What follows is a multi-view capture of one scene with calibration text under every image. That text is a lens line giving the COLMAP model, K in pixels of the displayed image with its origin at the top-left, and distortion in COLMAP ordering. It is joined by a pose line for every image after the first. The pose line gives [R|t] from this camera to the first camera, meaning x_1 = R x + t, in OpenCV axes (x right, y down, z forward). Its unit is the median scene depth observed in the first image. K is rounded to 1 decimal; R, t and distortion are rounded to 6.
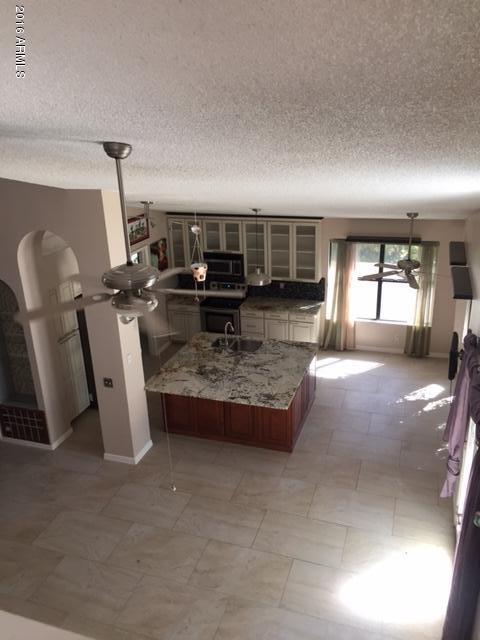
lens RADIAL K [[548.1, 0, 240.0], [0, 548.1, 320.0], [0, 0, 1]] dist [0.104684, -0.158446]
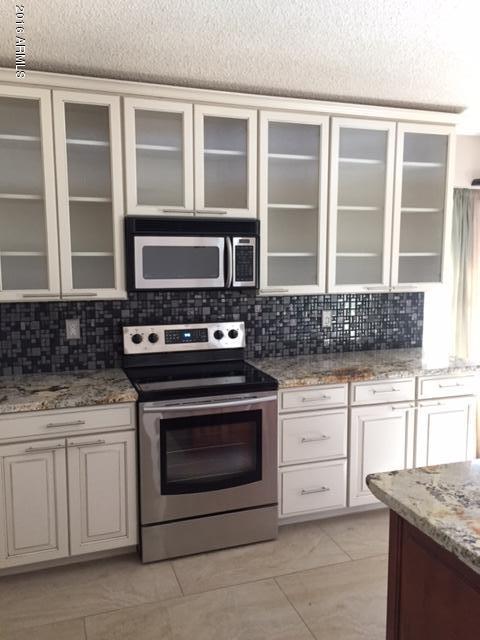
lens RADIAL K [[548.1, 0, 240.0], [0, 548.1, 320.0], [0, 0, 1]] dist [0.104684, -0.158446]
pose [[0.790479, -0.040035, 0.611179, -0.210941], [0.195905, 0.961968, -0.190364, -0.002787], [-0.580313, 0.270212, 0.768259, 0.799322]]
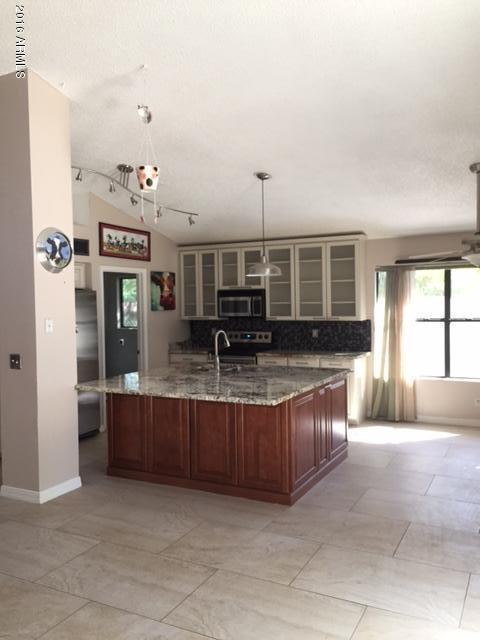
lens RADIAL K [[548.1, 0, 240.0], [0, 548.1, 320.0], [0, 0, 1]] dist [0.104684, -0.158446]
pose [[0.988062, 0.024744, -0.152054, 0.095248], [-0.073202, 0.943879, -0.322076, 0.187961], [0.135551, 0.329362, 0.934423, 0.275734]]
